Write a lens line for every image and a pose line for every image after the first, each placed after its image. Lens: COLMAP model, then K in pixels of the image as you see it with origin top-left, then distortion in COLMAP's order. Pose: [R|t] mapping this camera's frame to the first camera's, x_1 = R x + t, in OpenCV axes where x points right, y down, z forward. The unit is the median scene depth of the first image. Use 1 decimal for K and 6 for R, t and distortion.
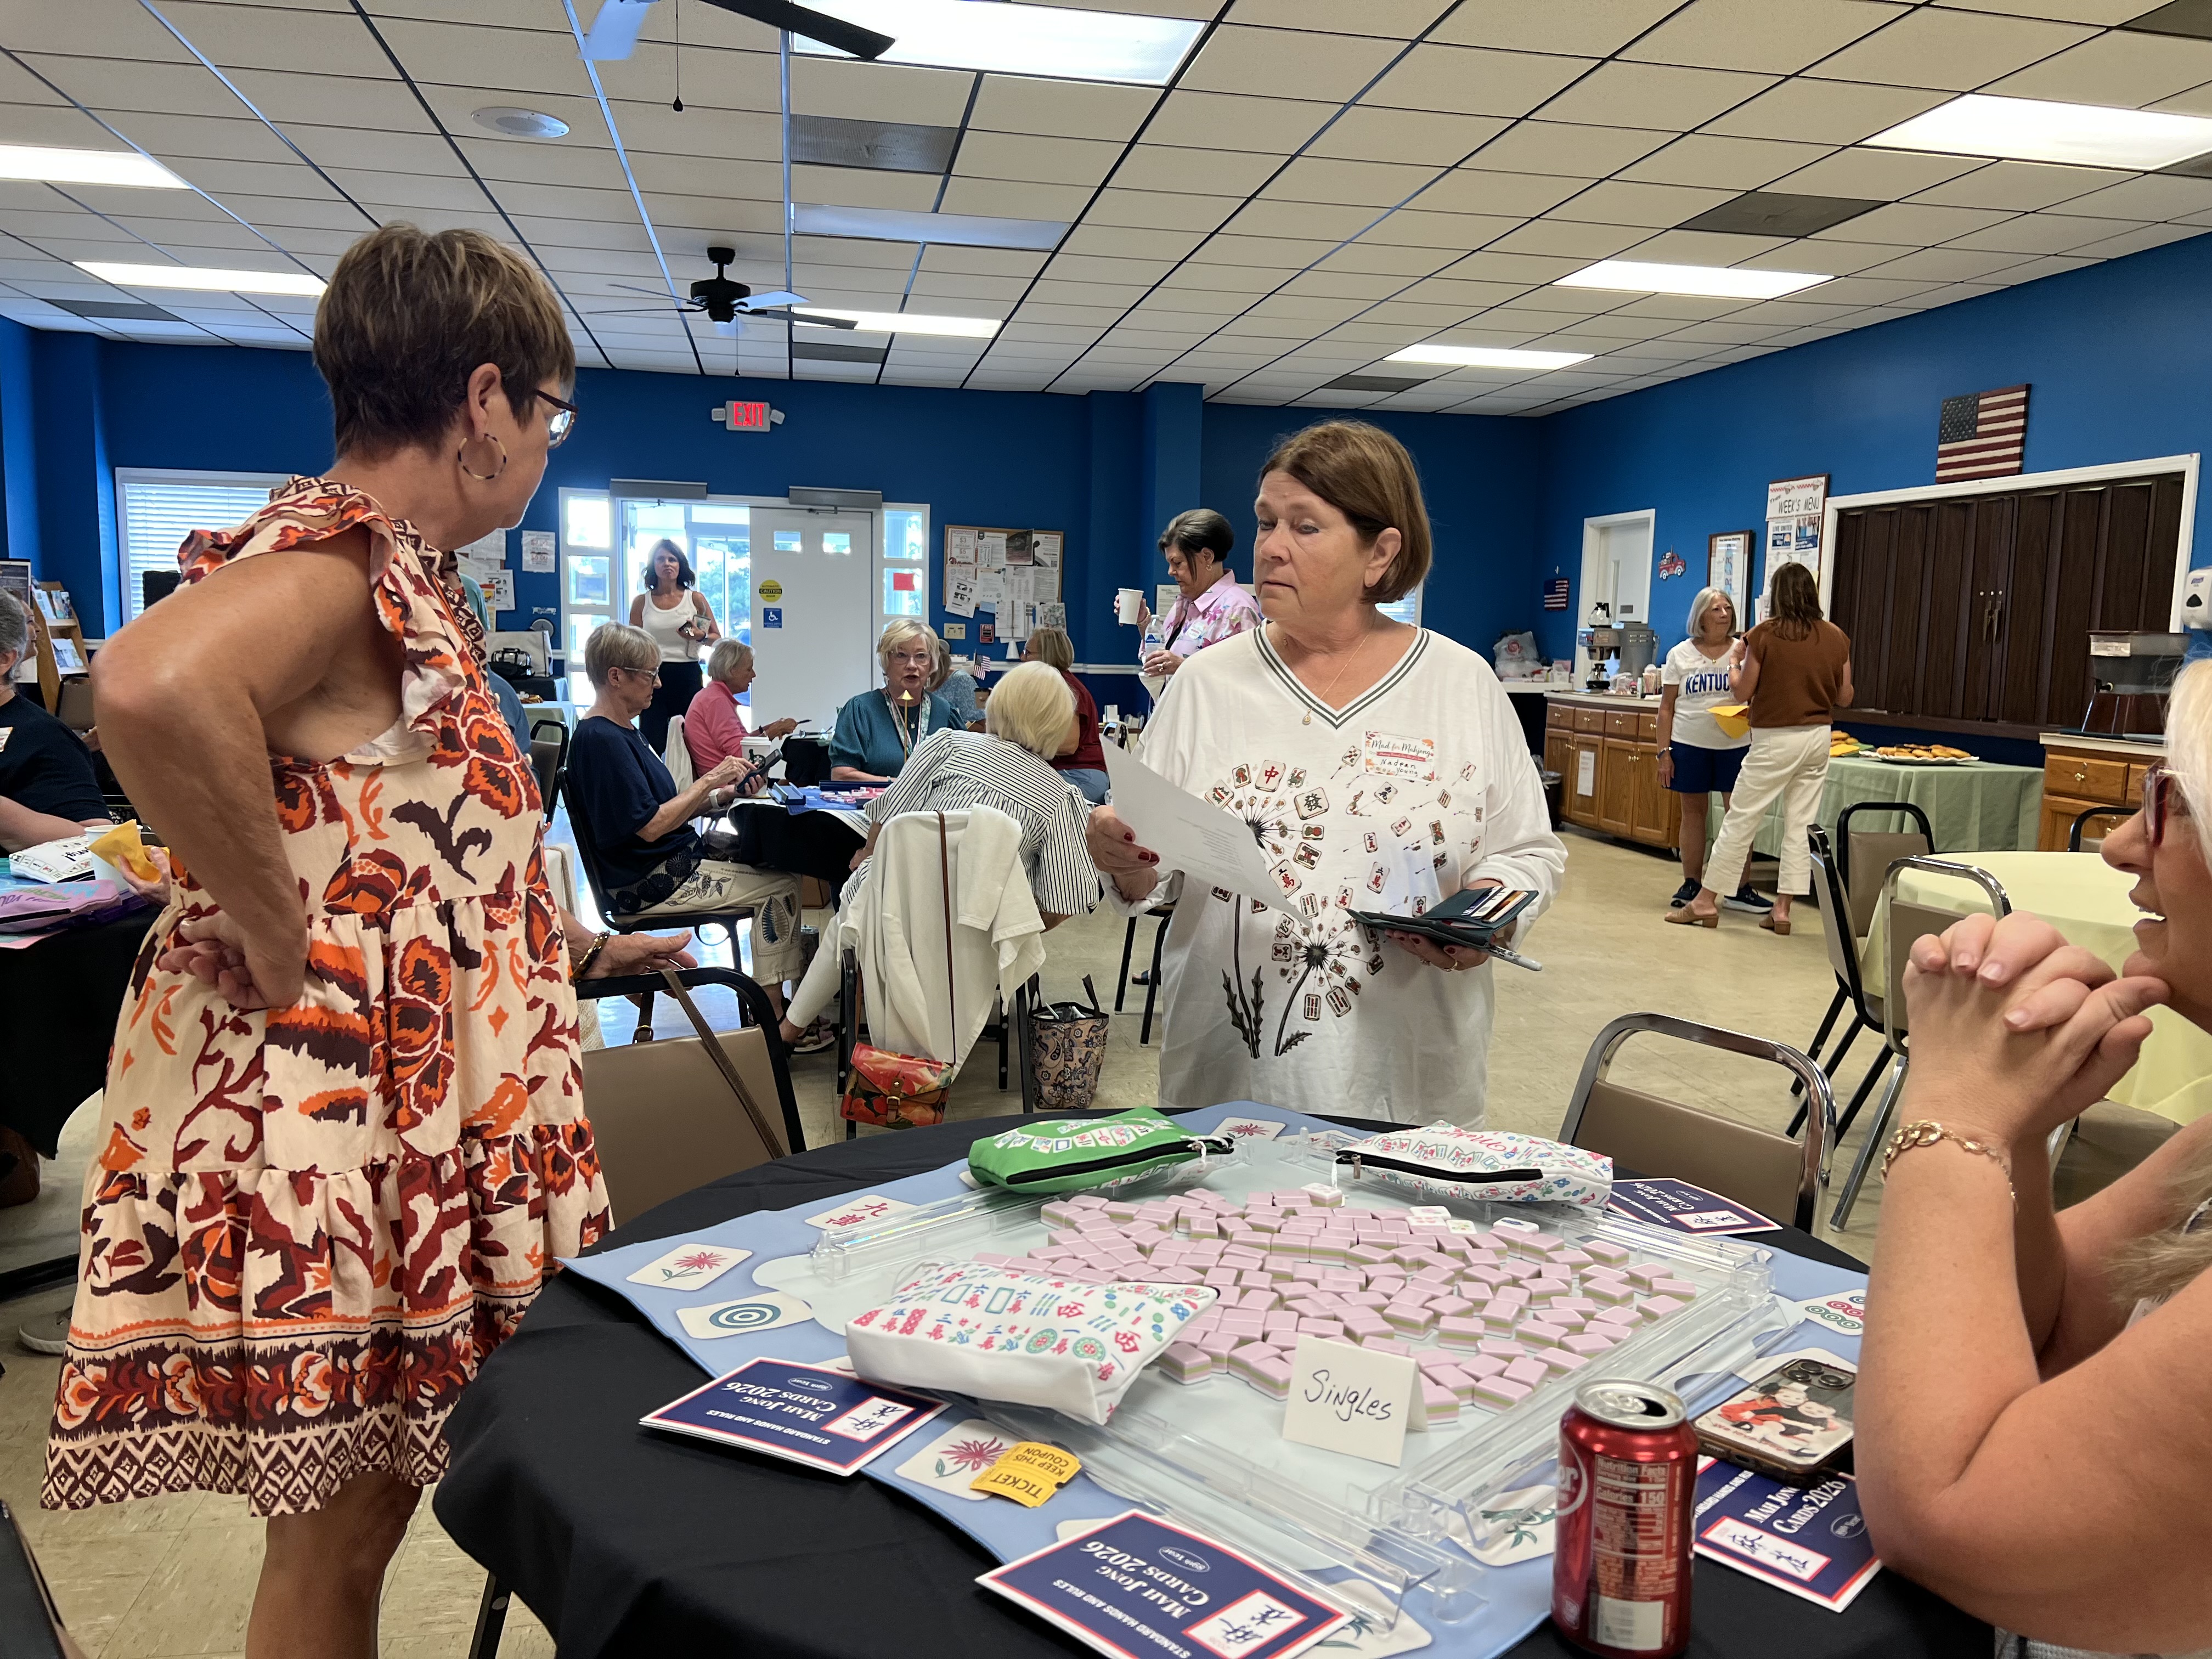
lens RADIAL K [[1683.7, 0, 1097.2], [0, 1683.7, 835.3], [0, 0, 1]] dist [0.024496, -0.002583]
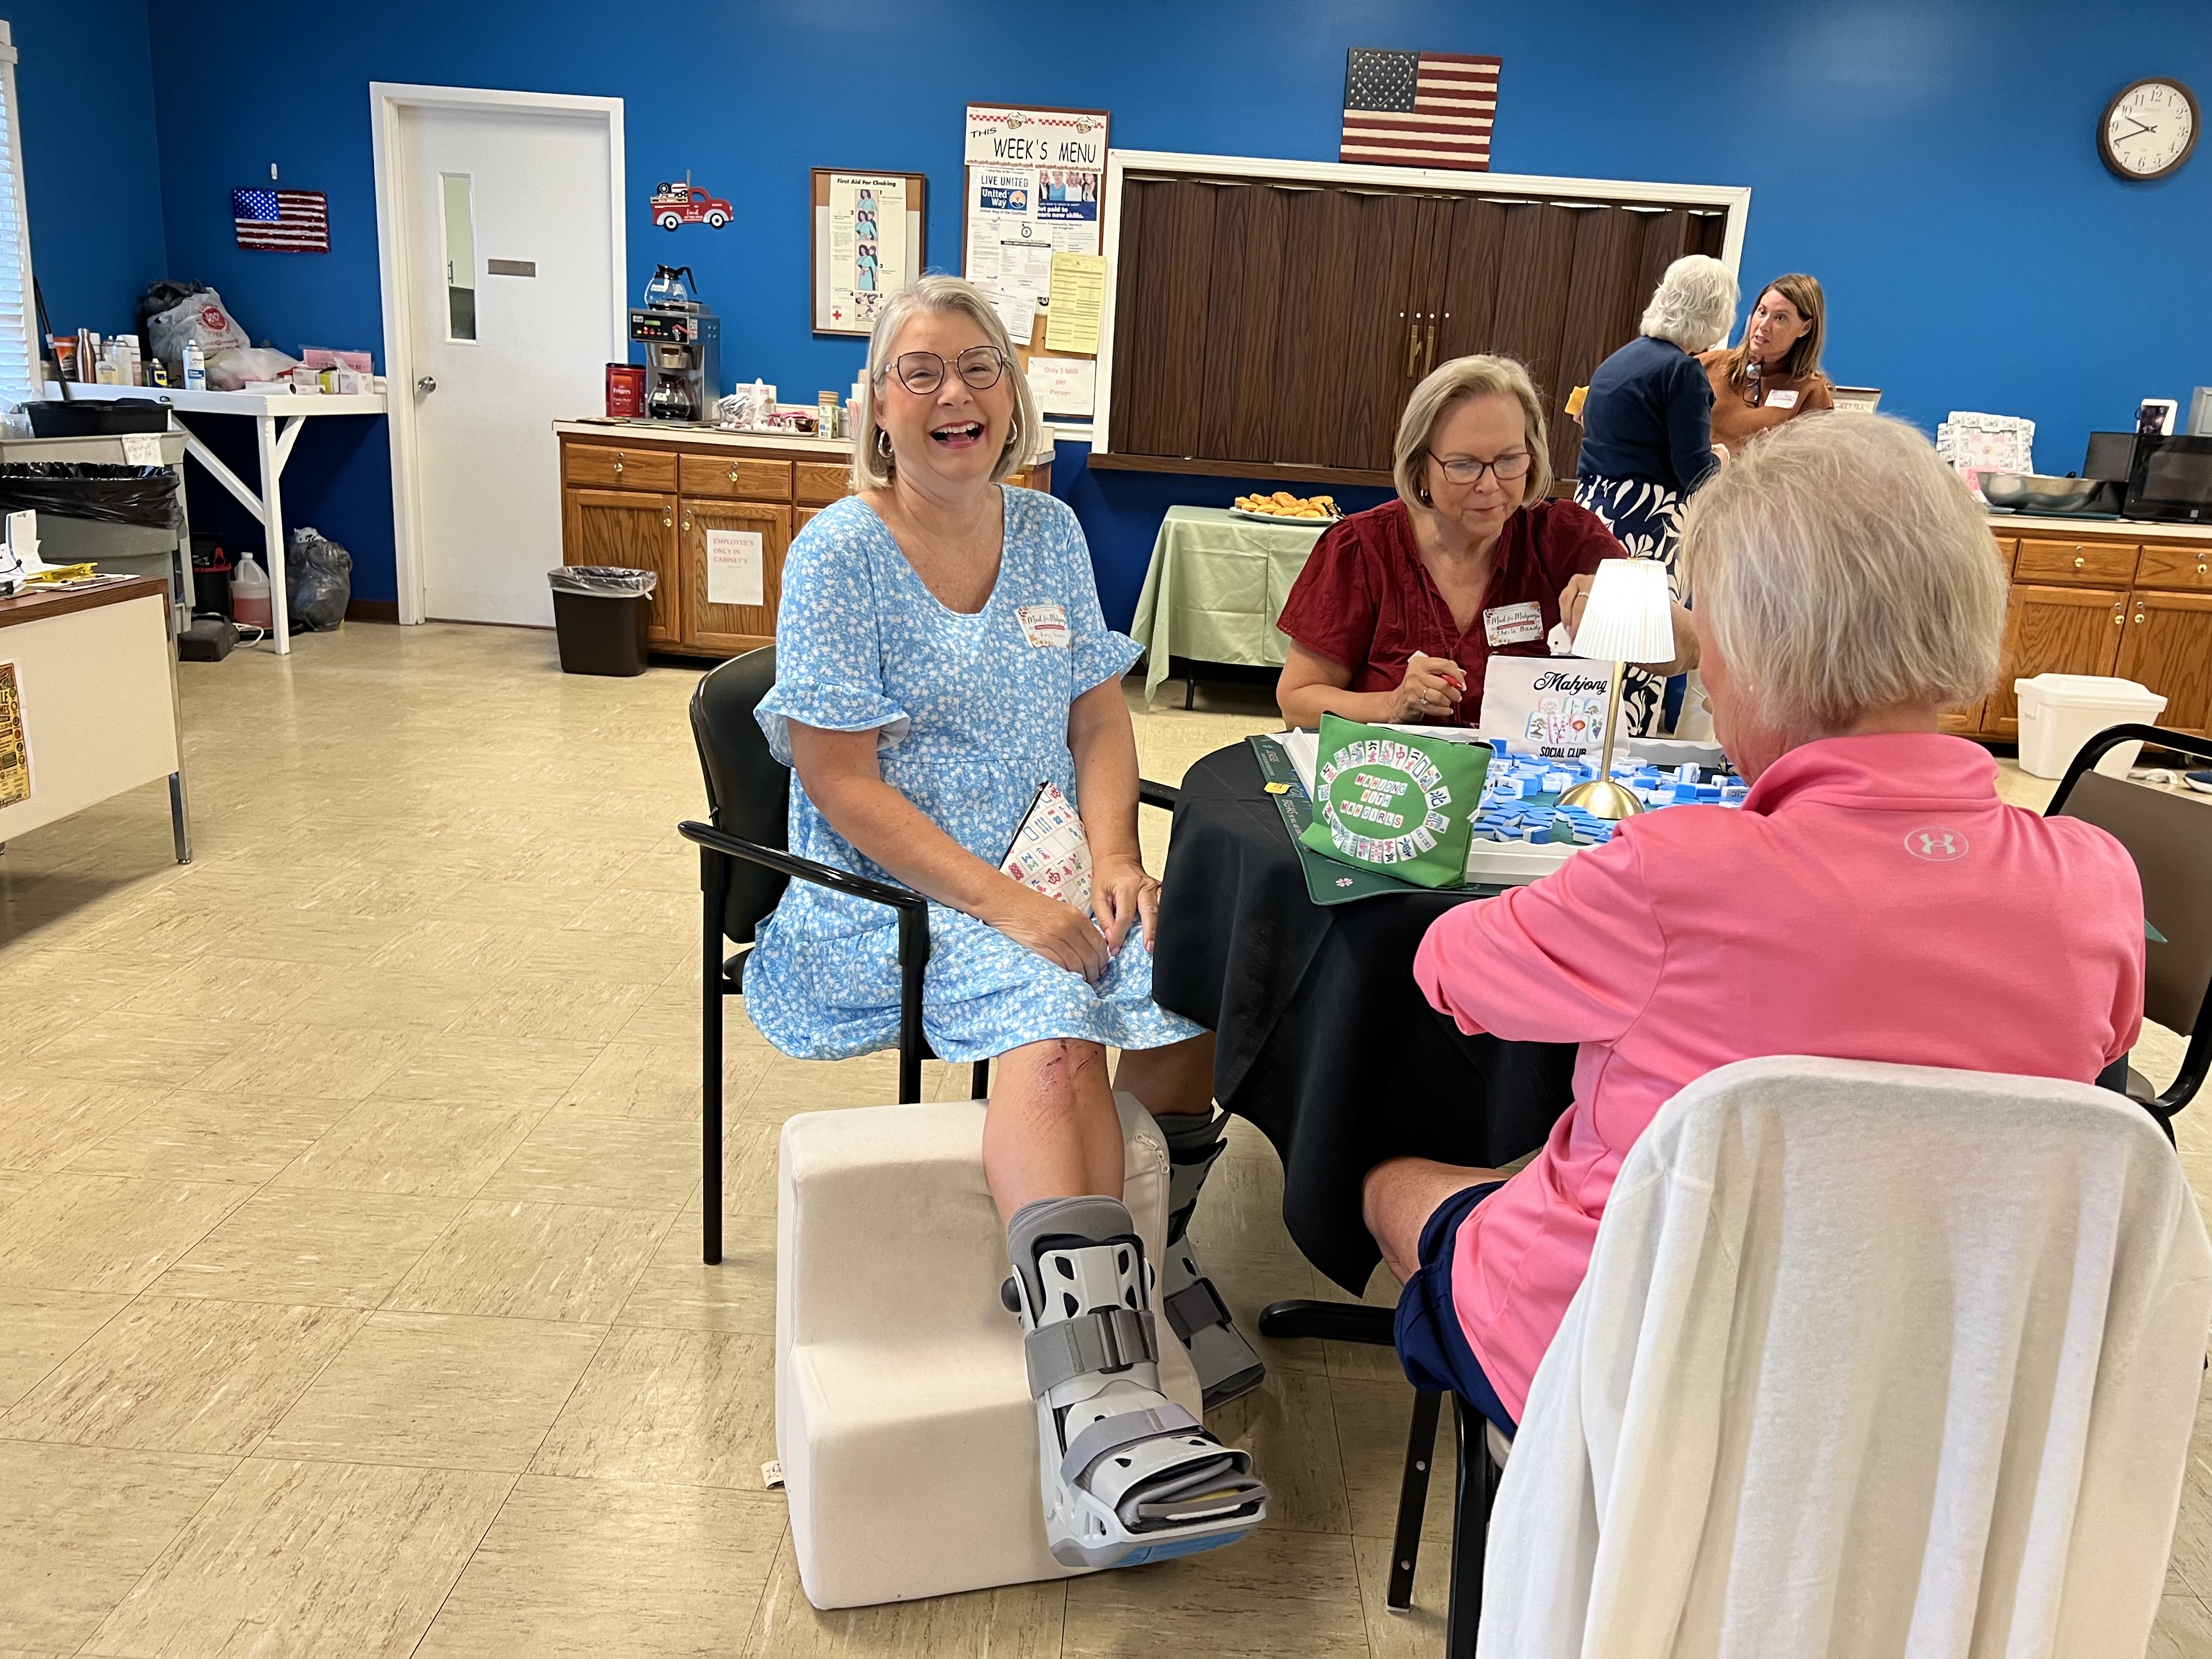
lens RADIAL K [[1683.7, 0, 1102.4], [0, 1683.7, 826.9], [0, 0, 1]] dist [0.024496, -0.002583]
pose [[0.196831, -0.269745, 0.942600, -0.310882], [0.063131, 0.962900, 0.262371, -0.109682], [-0.978403, 0.007865, 0.206558, 0.844973]]
